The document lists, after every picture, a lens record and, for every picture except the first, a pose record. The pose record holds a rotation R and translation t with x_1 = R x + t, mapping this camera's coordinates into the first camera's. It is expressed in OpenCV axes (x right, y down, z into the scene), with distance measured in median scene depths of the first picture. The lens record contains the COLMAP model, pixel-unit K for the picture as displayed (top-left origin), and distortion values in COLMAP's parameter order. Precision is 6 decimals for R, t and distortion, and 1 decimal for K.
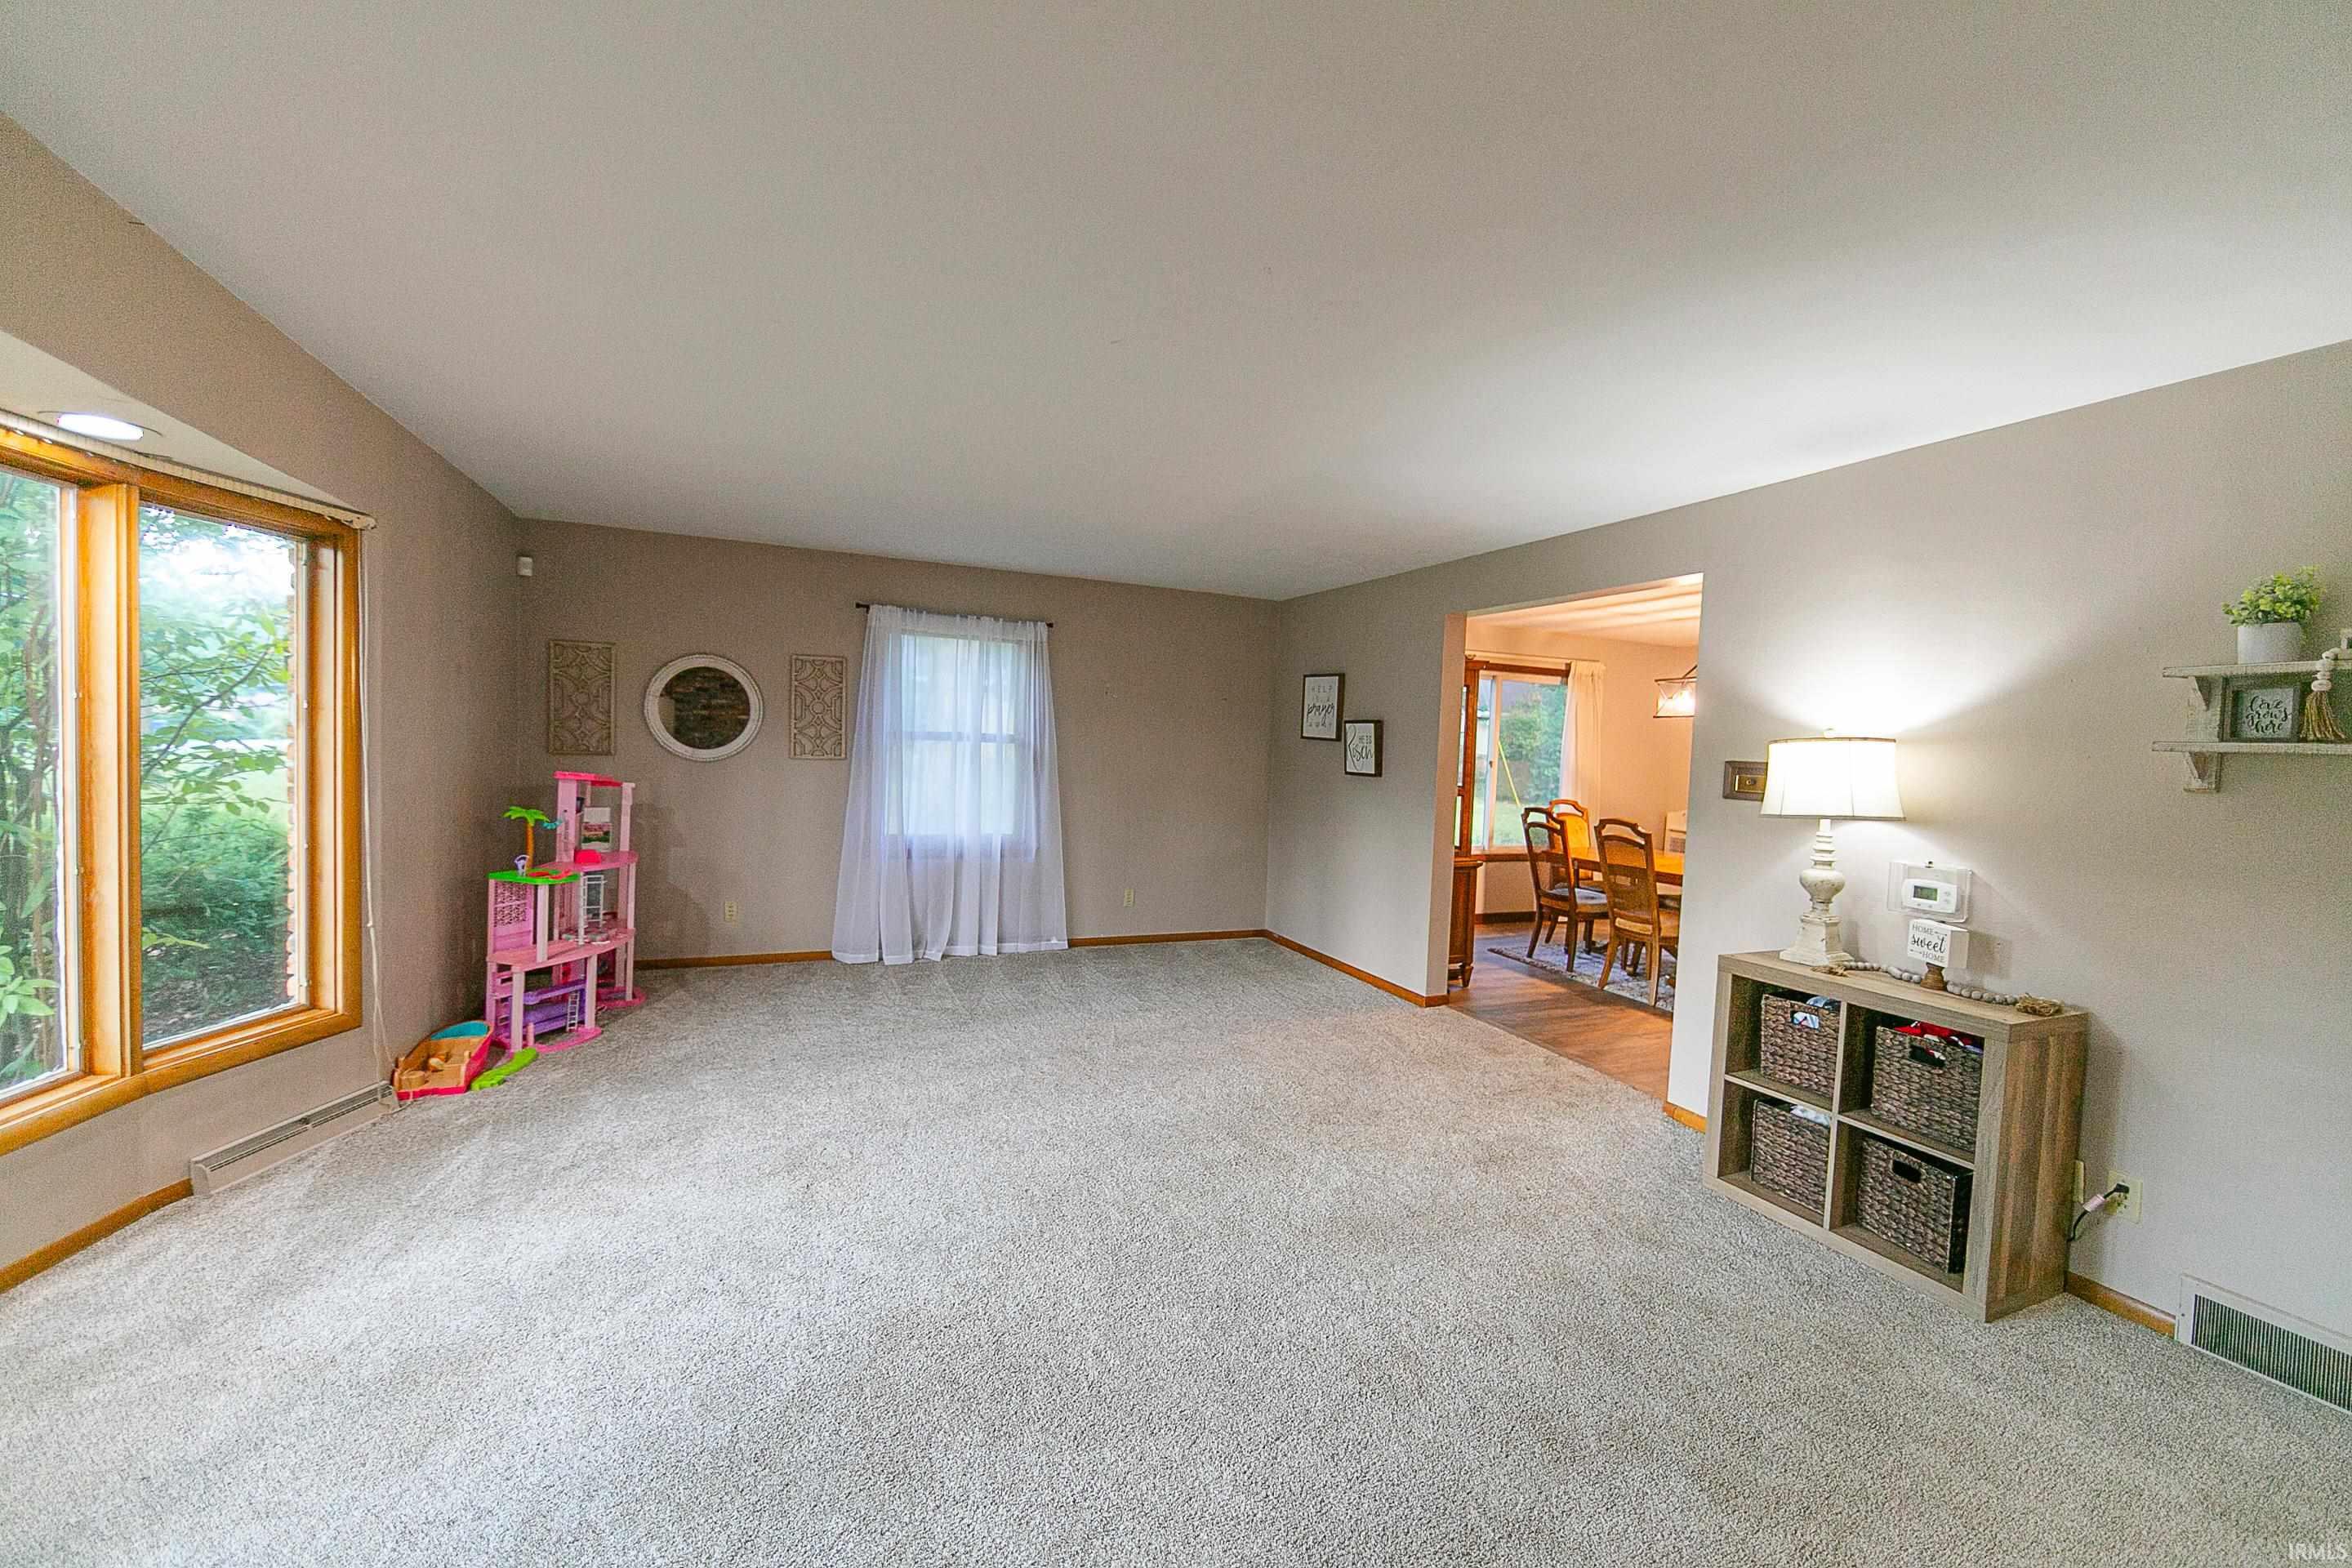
lens RADIAL K [[919.6, 0, 1173.6], [0, 919.6, 778.7], [0, 0, 1]] dist [-0.003950, 0.000421]
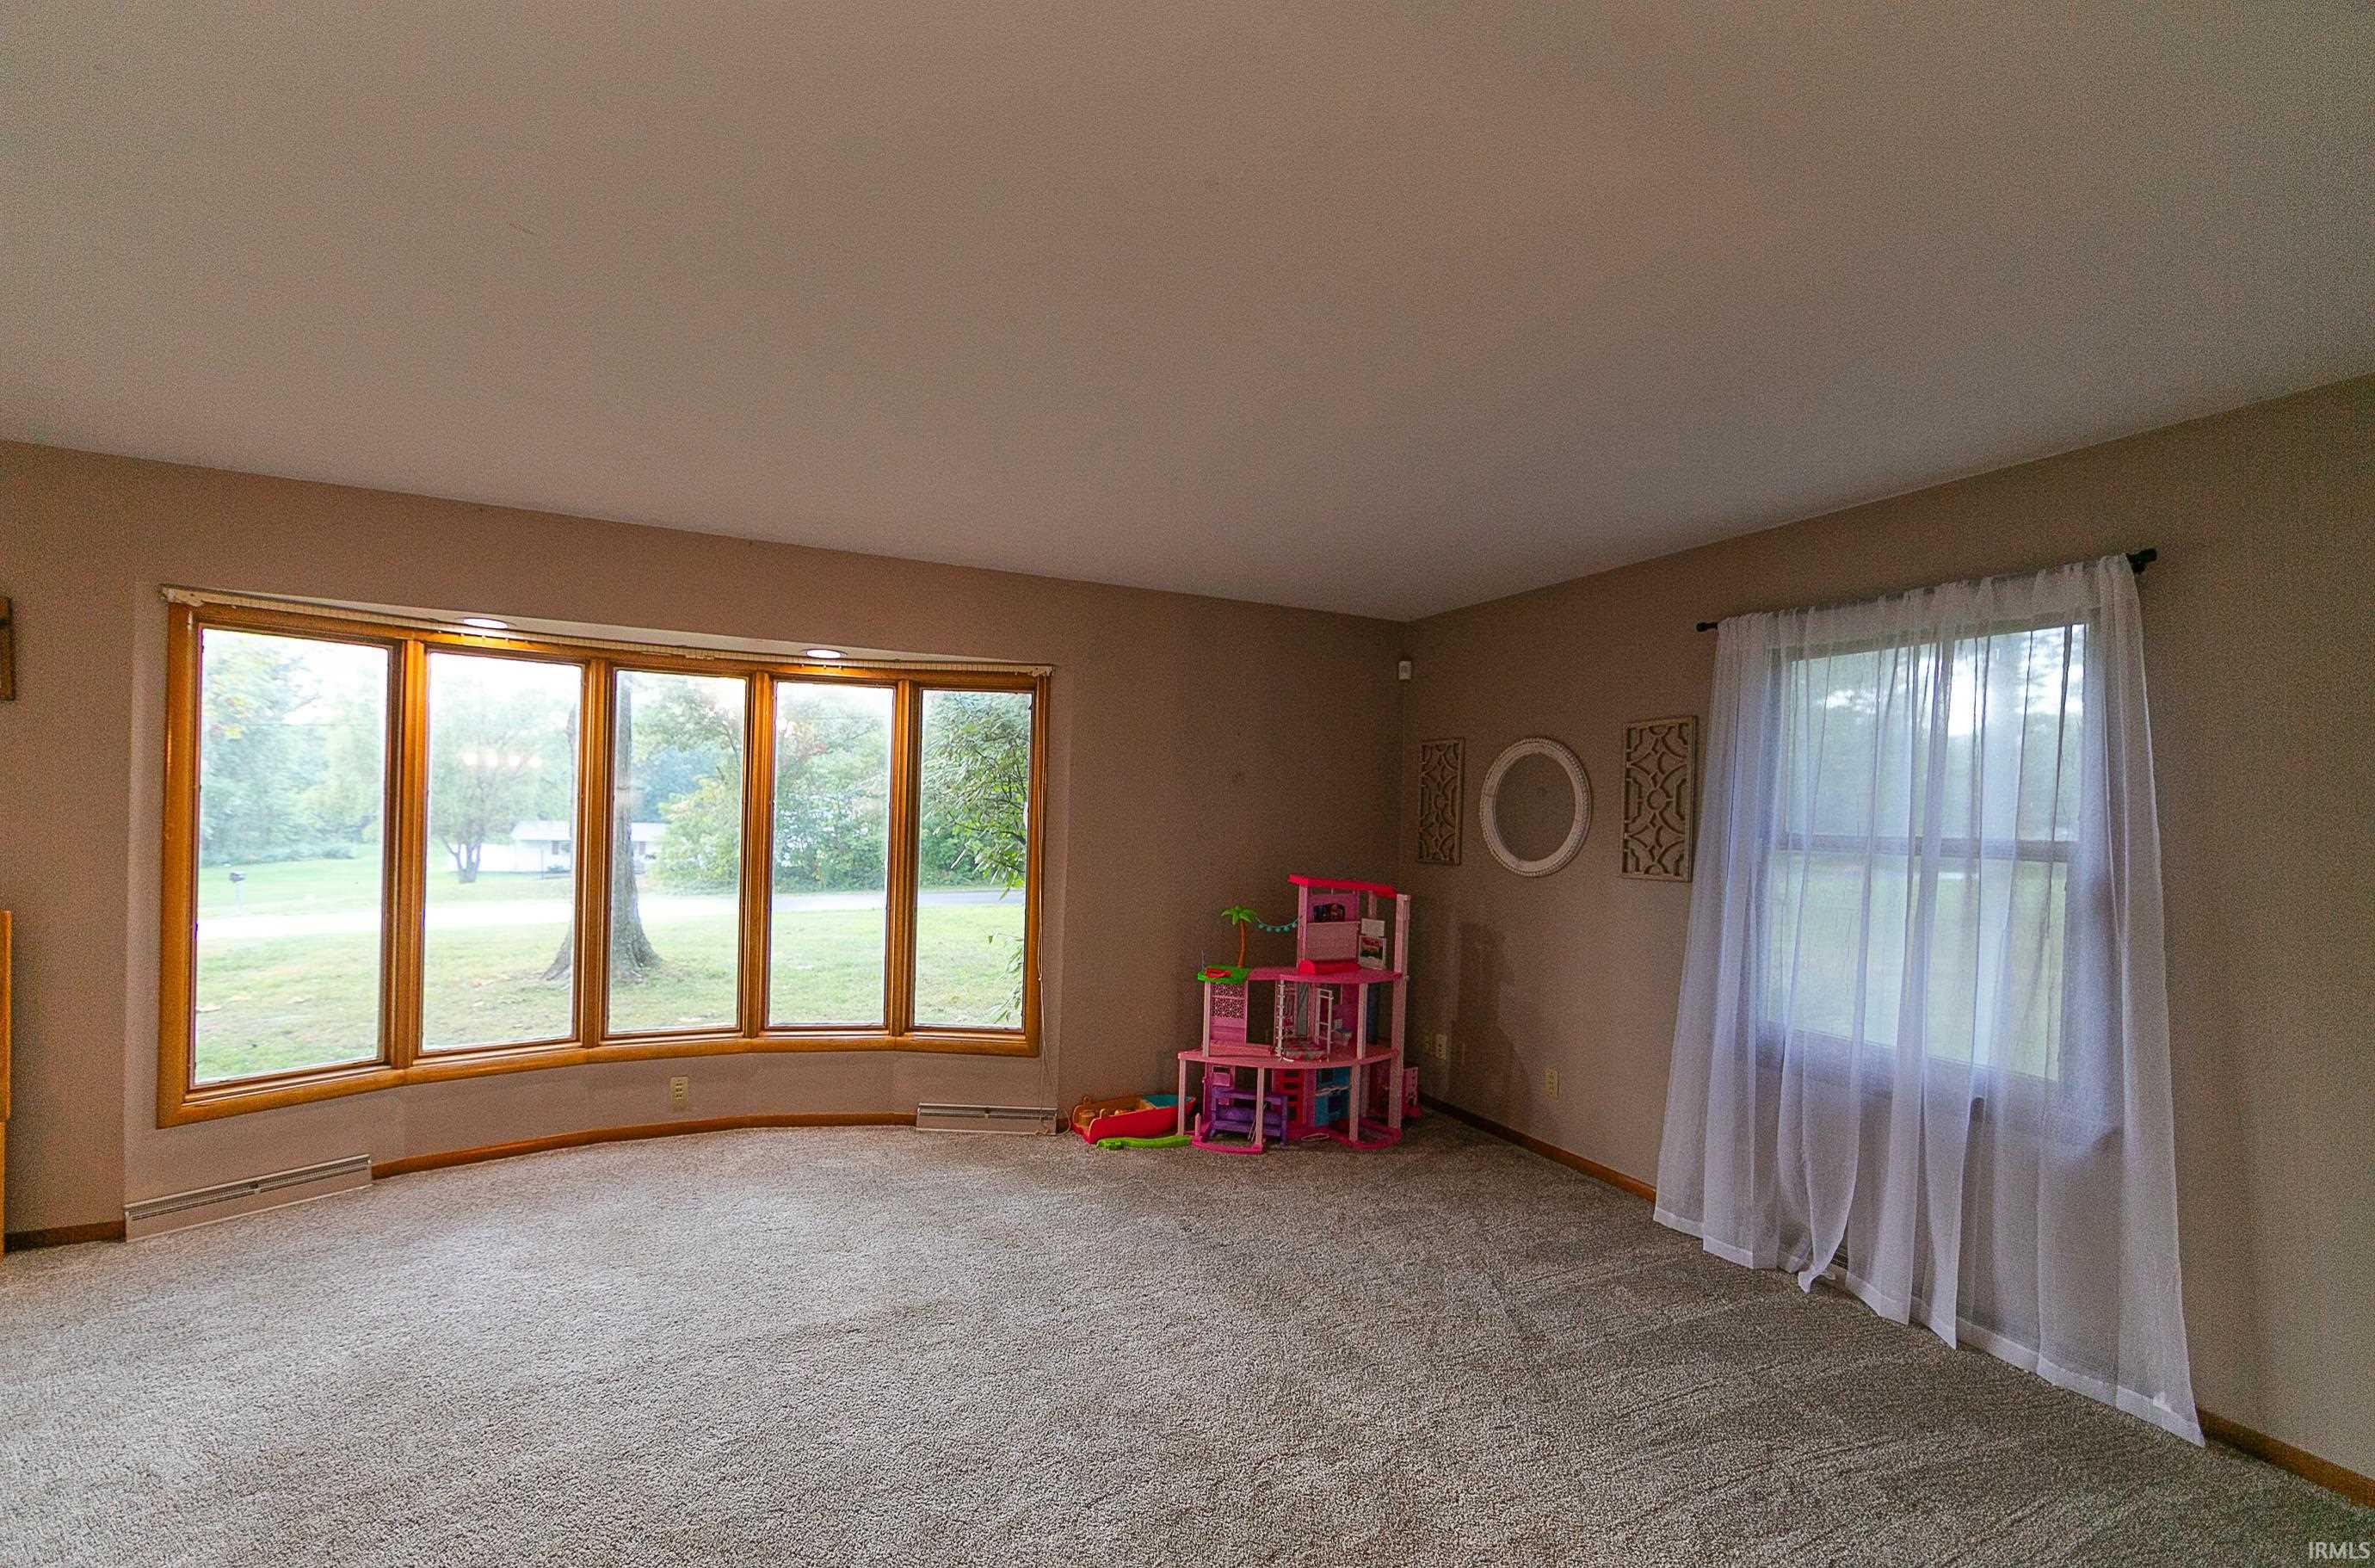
lens RADIAL K [[989.7, 0, 1186.1], [0, 989.7, 820.5], [0, 0, 1]] dist [-0.011926, 0.000041]
pose [[0.008549, -0.033737, -0.999394, 0.291215], [-0.069503, 0.996994, -0.034250, -0.016043], [0.997545, 0.069754, 0.006178, 0.655604]]
